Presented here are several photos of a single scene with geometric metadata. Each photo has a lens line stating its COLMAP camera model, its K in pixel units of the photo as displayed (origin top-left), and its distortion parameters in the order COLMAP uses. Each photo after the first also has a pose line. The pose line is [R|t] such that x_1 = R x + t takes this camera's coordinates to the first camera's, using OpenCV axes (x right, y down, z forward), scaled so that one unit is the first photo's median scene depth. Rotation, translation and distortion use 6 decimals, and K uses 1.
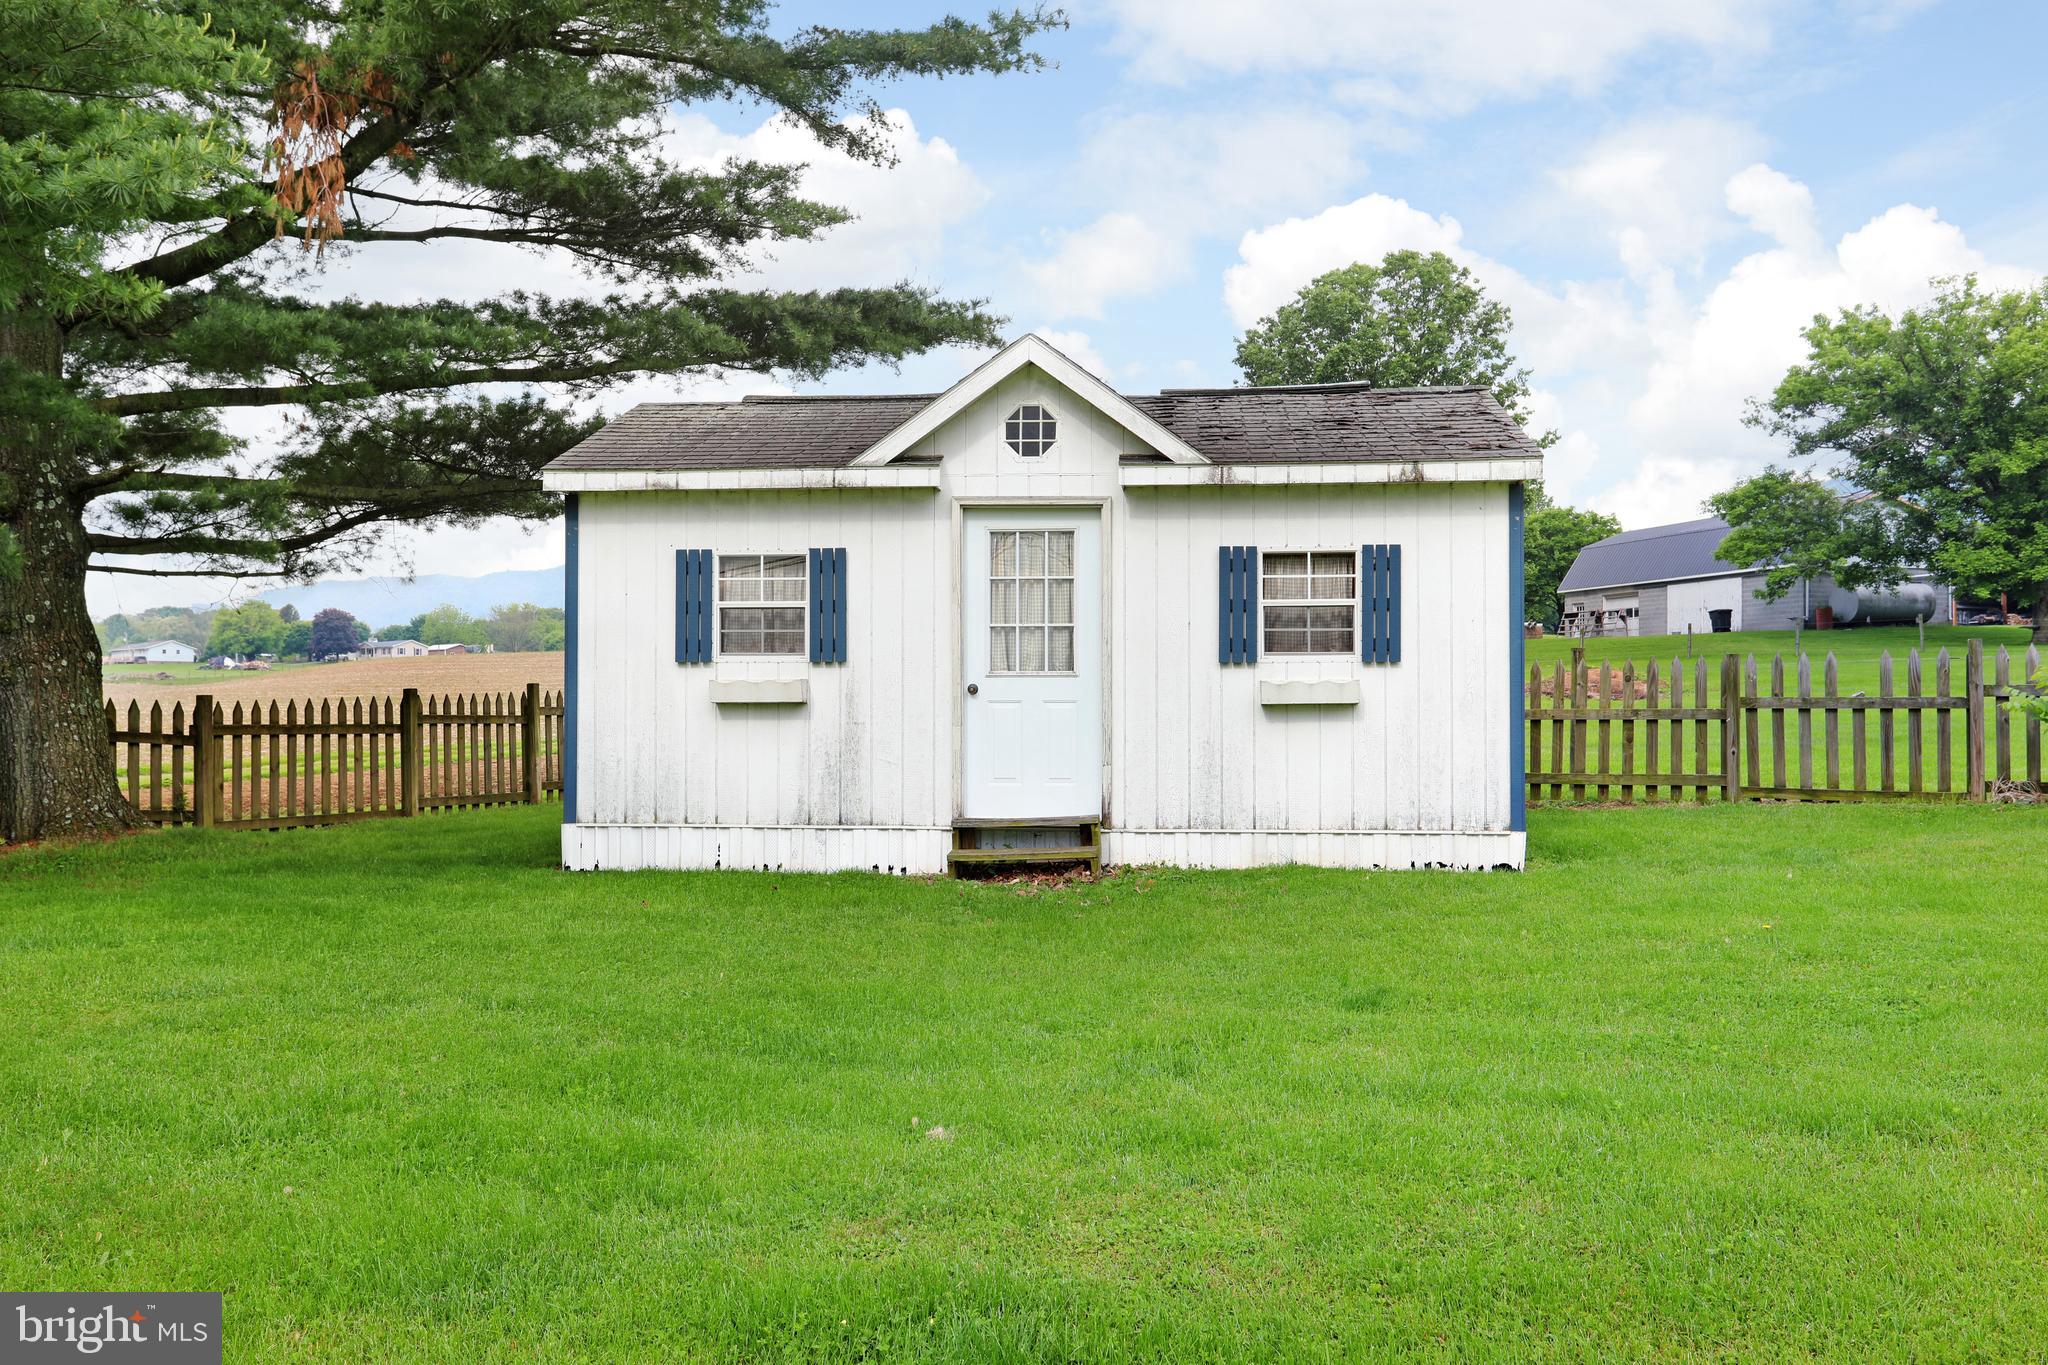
lens RADIAL K [[1680.7, 0, 1018.8], [0, 1680.7, 677.6], [0, 0, 1]] dist [0.036588, 0.014499]
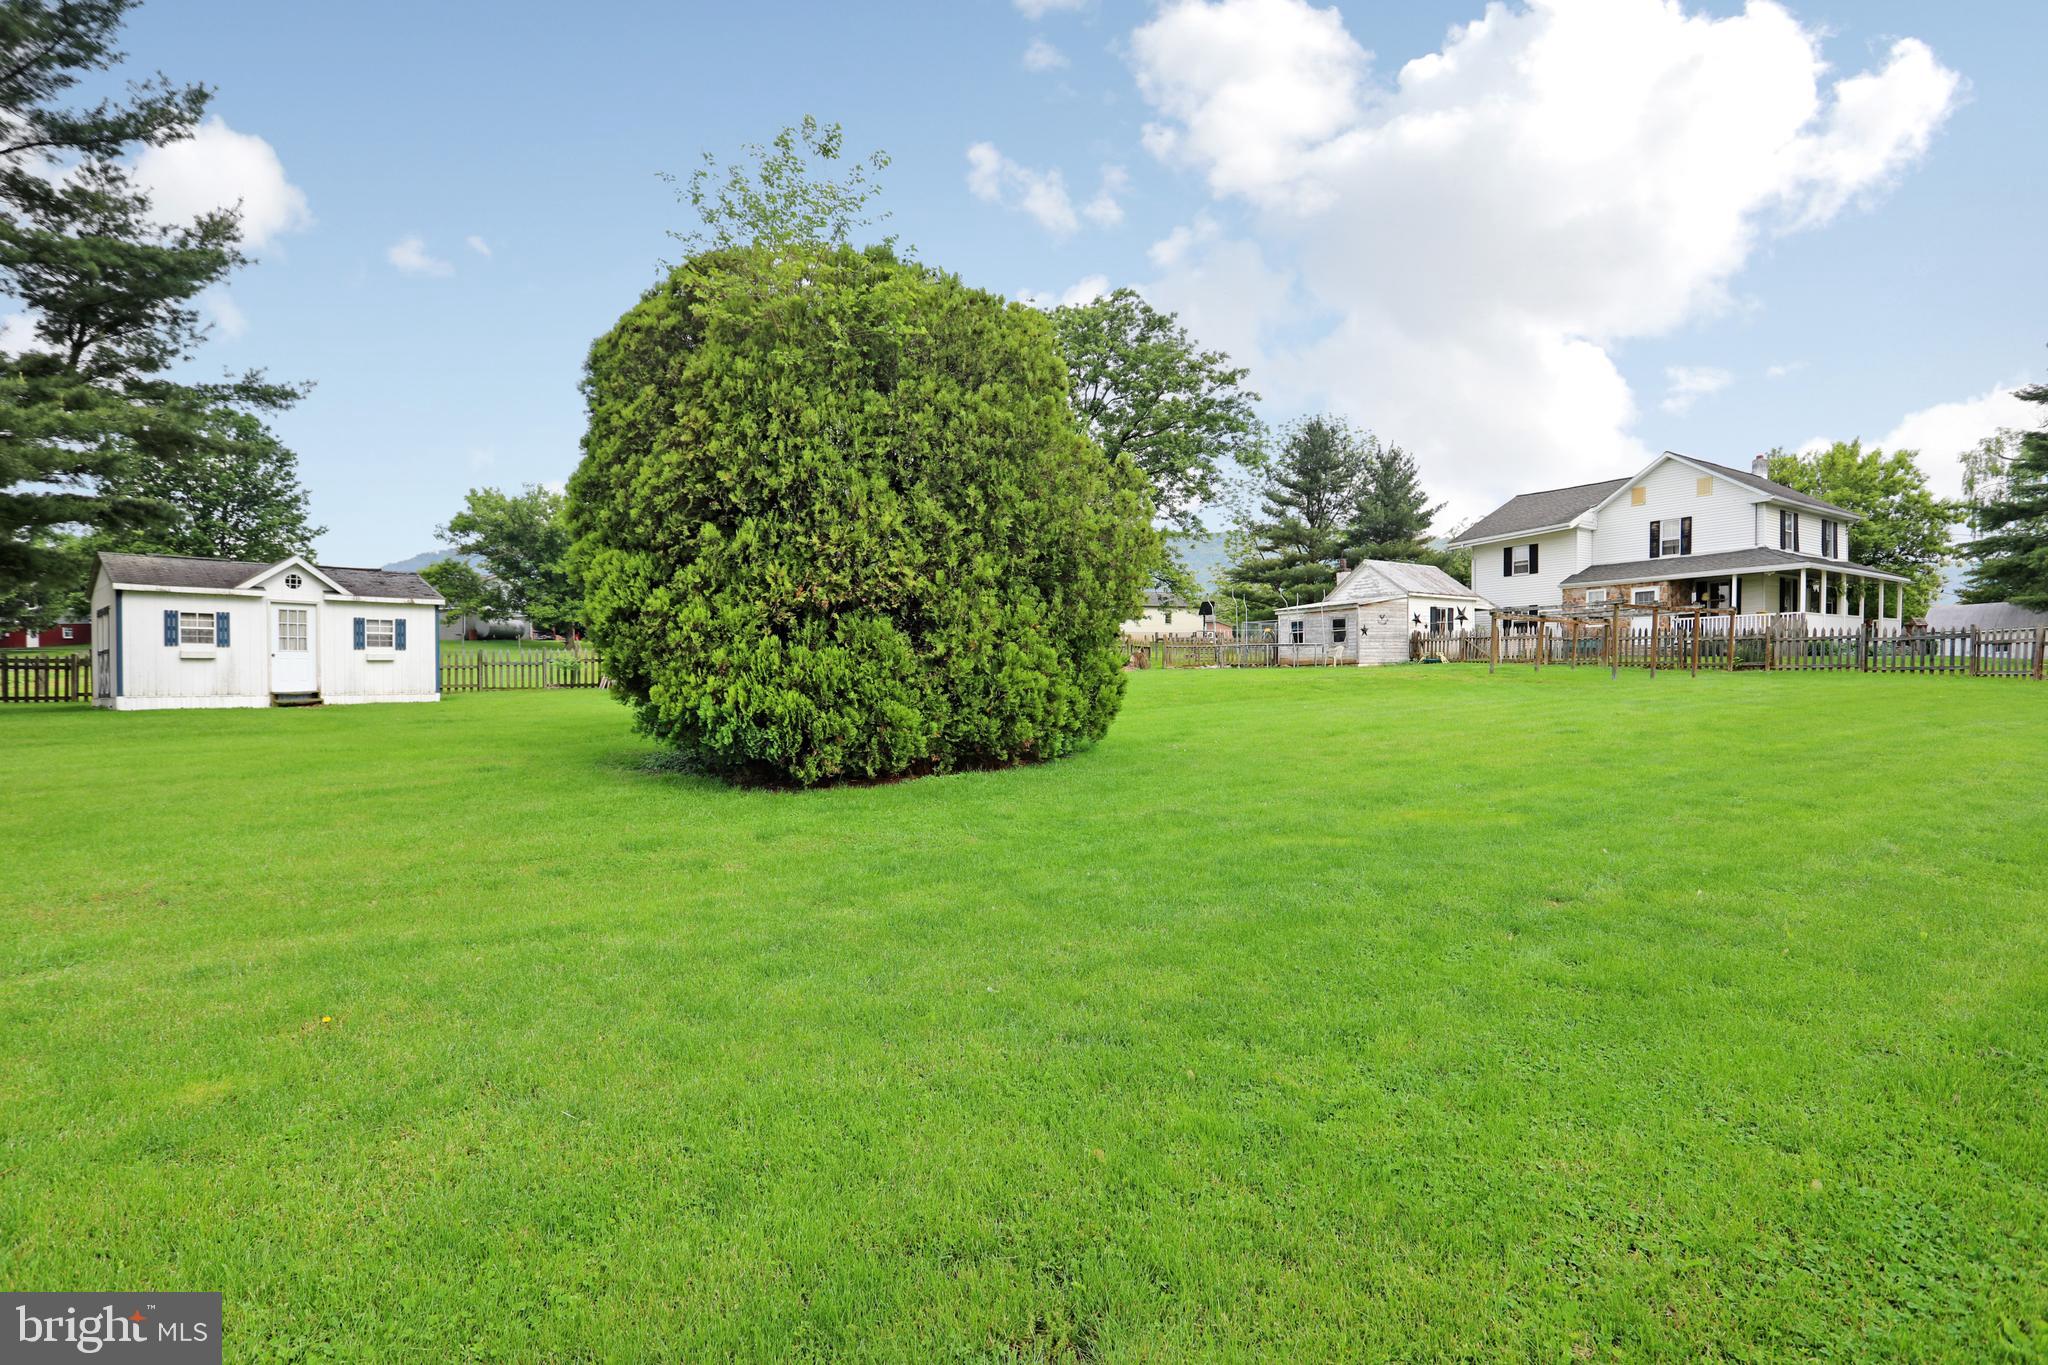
lens RADIAL K [[999.4, 0, 1018.2], [0, 999.4, 674.3], [0, 0, 1]] dist [-0.029635, 0.005180]
pose [[0.572925, -0.000014, 0.819608, -0.153684], [-0.005318, 0.999979, 0.003734, 0.005908], [-0.819591, -0.006498, 0.572913, -0.268507]]
